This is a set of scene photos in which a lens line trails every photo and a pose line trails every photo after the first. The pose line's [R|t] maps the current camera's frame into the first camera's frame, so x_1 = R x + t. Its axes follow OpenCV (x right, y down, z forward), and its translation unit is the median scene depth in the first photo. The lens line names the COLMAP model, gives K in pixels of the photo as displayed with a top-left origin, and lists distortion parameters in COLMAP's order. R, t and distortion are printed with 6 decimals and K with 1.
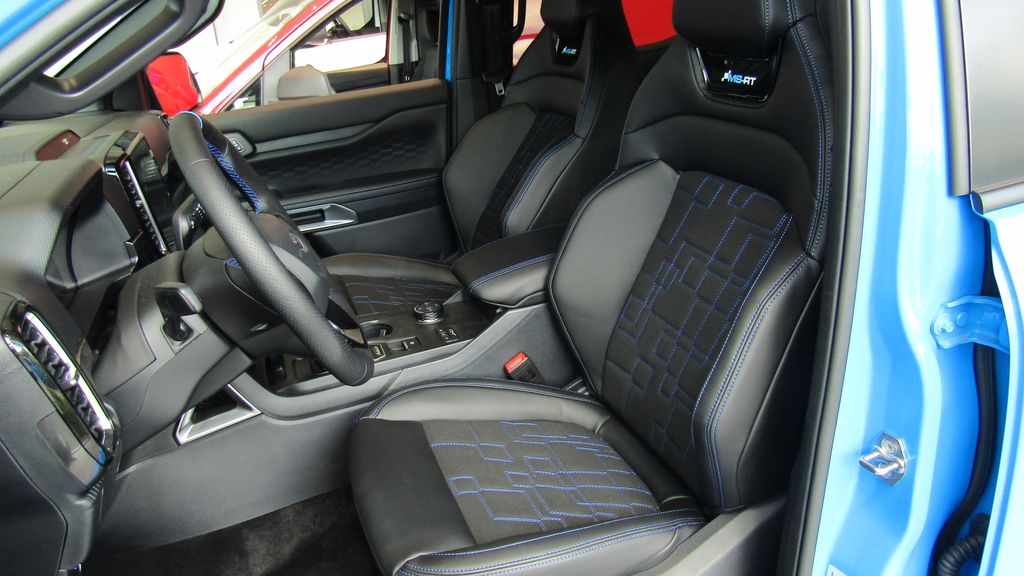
lens RADIAL K [[720.9, 0, 512.0], [0, 720.9, 288.0], [0, 0, 1]] dist [-0.006870, -0.002666]
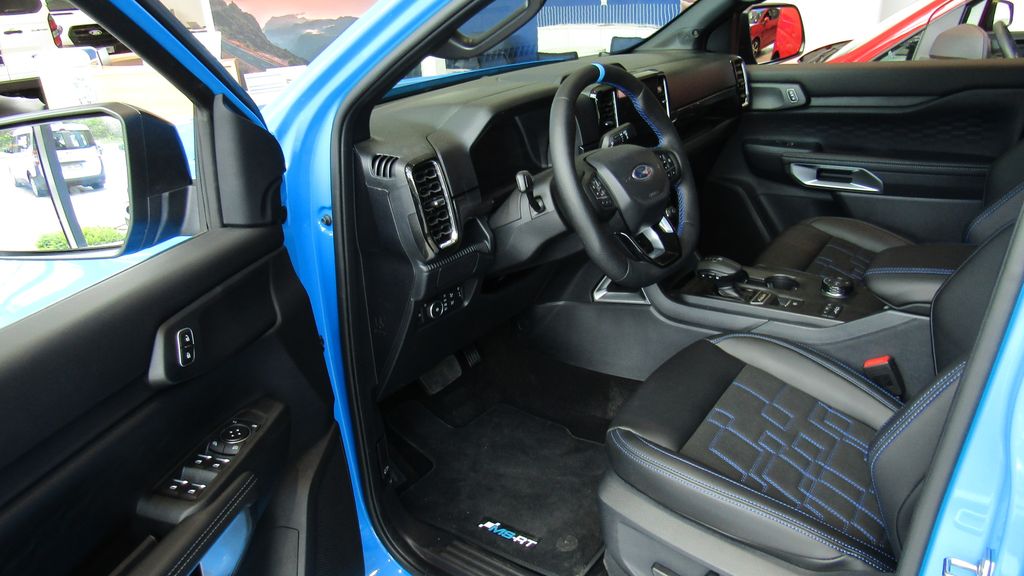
lens RADIAL K [[720.9, 0, 512.0], [0, 720.9, 288.0], [0, 0, 1]] dist [-0.006870, -0.002666]
pose [[0.566702, 0.361208, -0.740525, 0.311016], [-0.297009, 0.927910, 0.225318, -0.047178], [0.768528, 0.092255, 0.633131, -0.002204]]
